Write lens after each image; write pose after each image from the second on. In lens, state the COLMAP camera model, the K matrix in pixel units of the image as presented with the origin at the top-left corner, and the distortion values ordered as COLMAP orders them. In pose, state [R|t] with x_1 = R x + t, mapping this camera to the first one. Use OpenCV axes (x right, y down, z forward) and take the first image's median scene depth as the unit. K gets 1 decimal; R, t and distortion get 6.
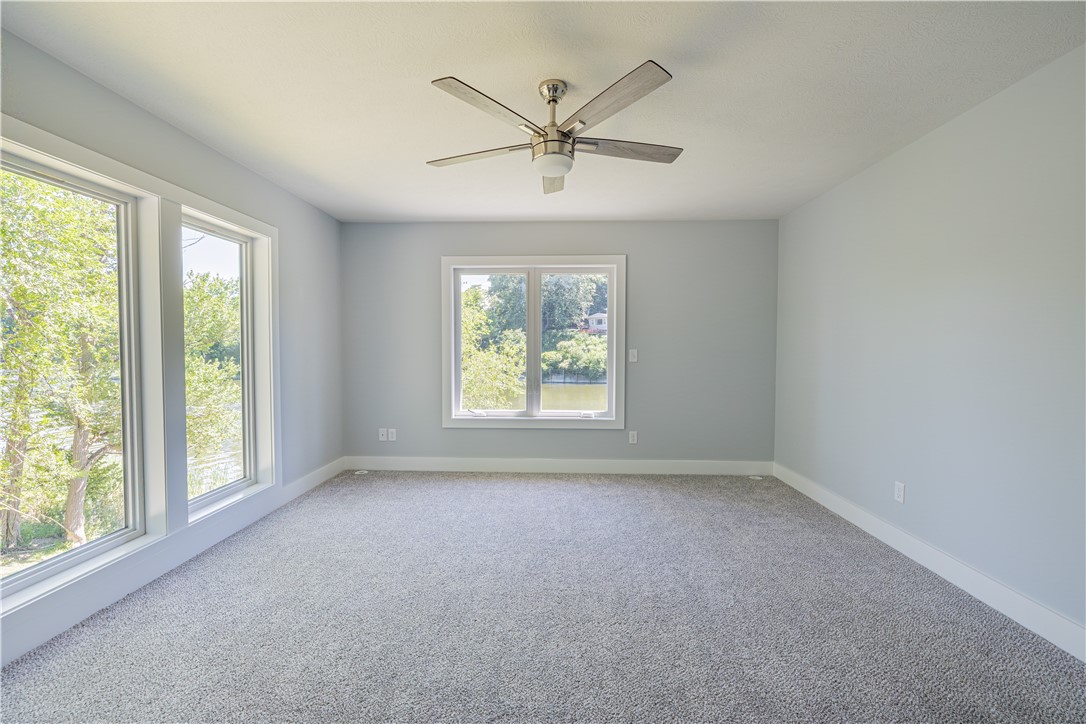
lens RADIAL K [[506.4, 0, 543.0], [0, 506.4, 362.0], [0, 0, 1]] dist [0.000705, -0.000064]
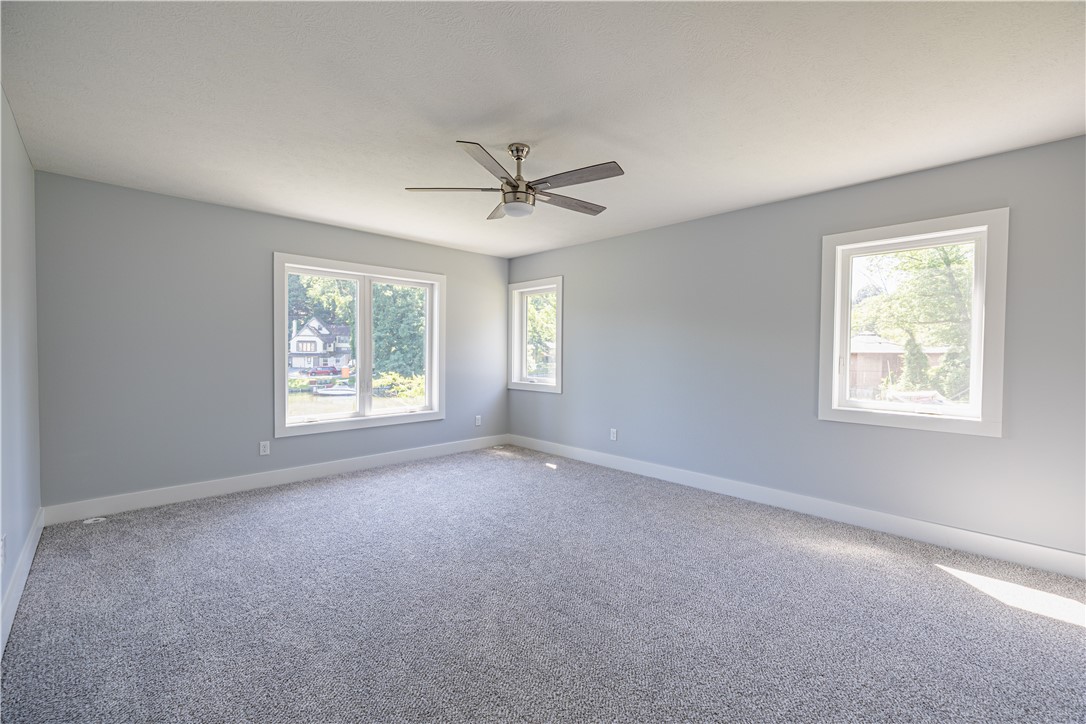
lens RADIAL K [[454.7, 0, 543.0], [0, 454.7, 362.0], [0, 0, 1]] dist [-0.000021, -0.000019]
pose [[0.684712, -0.013993, 0.728679, -0.386563], [0.021207, 0.999775, -0.000729, 0.004297], [-0.728505, 0.015953, 0.684855, 0.079630]]
